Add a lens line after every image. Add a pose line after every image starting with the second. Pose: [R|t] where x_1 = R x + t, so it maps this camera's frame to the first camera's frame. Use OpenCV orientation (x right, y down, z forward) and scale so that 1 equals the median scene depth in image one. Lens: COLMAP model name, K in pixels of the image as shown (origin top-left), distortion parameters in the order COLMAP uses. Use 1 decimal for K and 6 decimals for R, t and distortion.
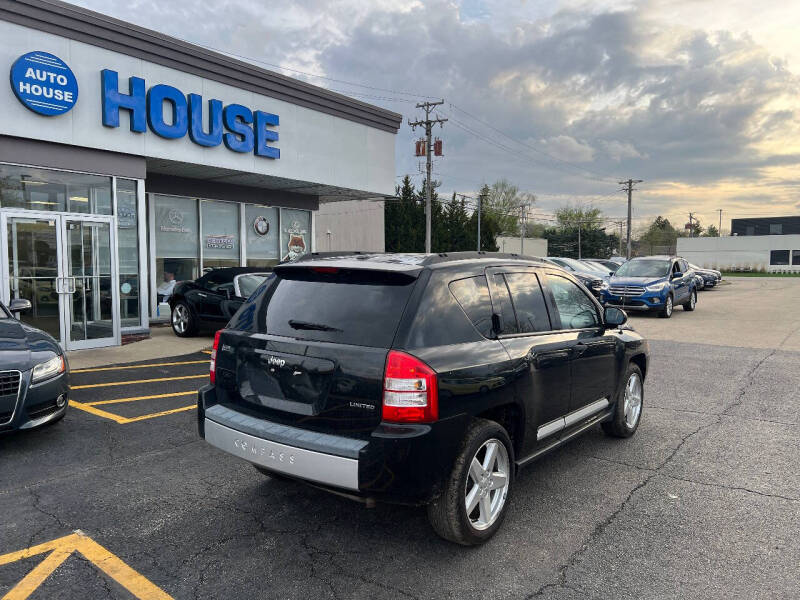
lens RADIAL K [[601.1, 0, 407.5], [0, 601.1, 300.1], [0, 0, 1]] dist [0.050044, -0.055547]
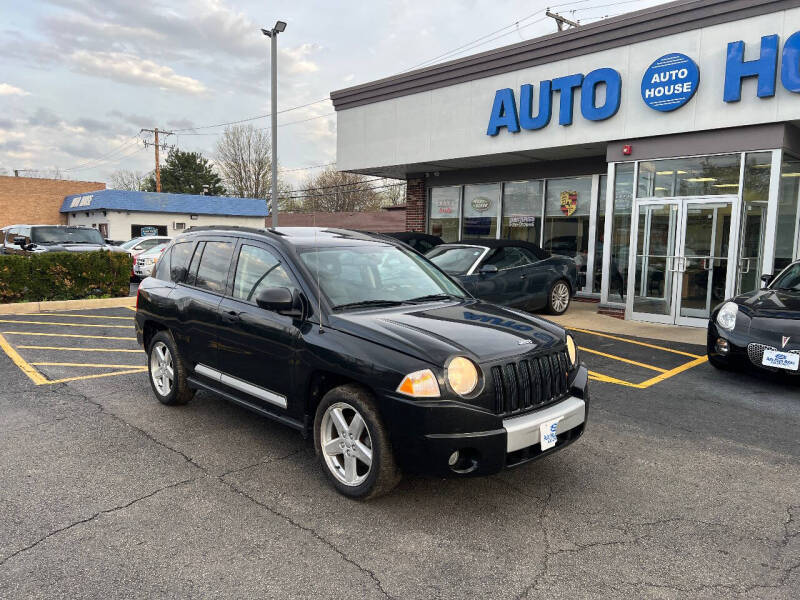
lens RADIAL K [[601.1, 0, 393.4], [0, 601.1, 303.2], [0, 0, 1]] dist [0.050044, -0.055547]
pose [[-0.161860, 0.102134, -0.981514, 0.571747], [-0.071890, 0.990766, 0.114952, -0.042083], [0.984192, 0.089167, -0.153024, 0.649011]]
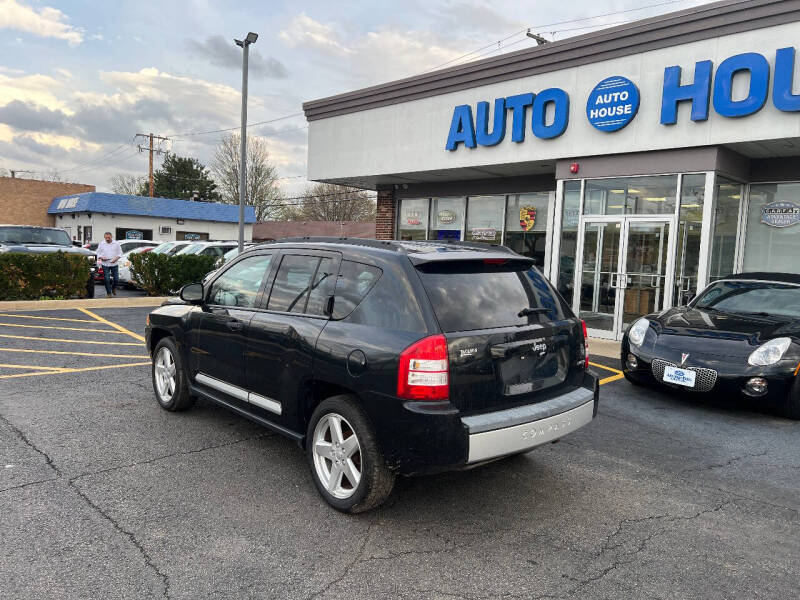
lens RADIAL K [[601.1, 0, 403.9], [0, 601.1, 291.7], [0, 0, 1]] dist [0.050044, -0.055547]
pose [[-0.148054, 0.061614, -0.987058, 0.562563], [-0.099677, 0.992046, 0.076877, -0.048774], [0.983943, 0.109769, -0.140735, 0.745488]]
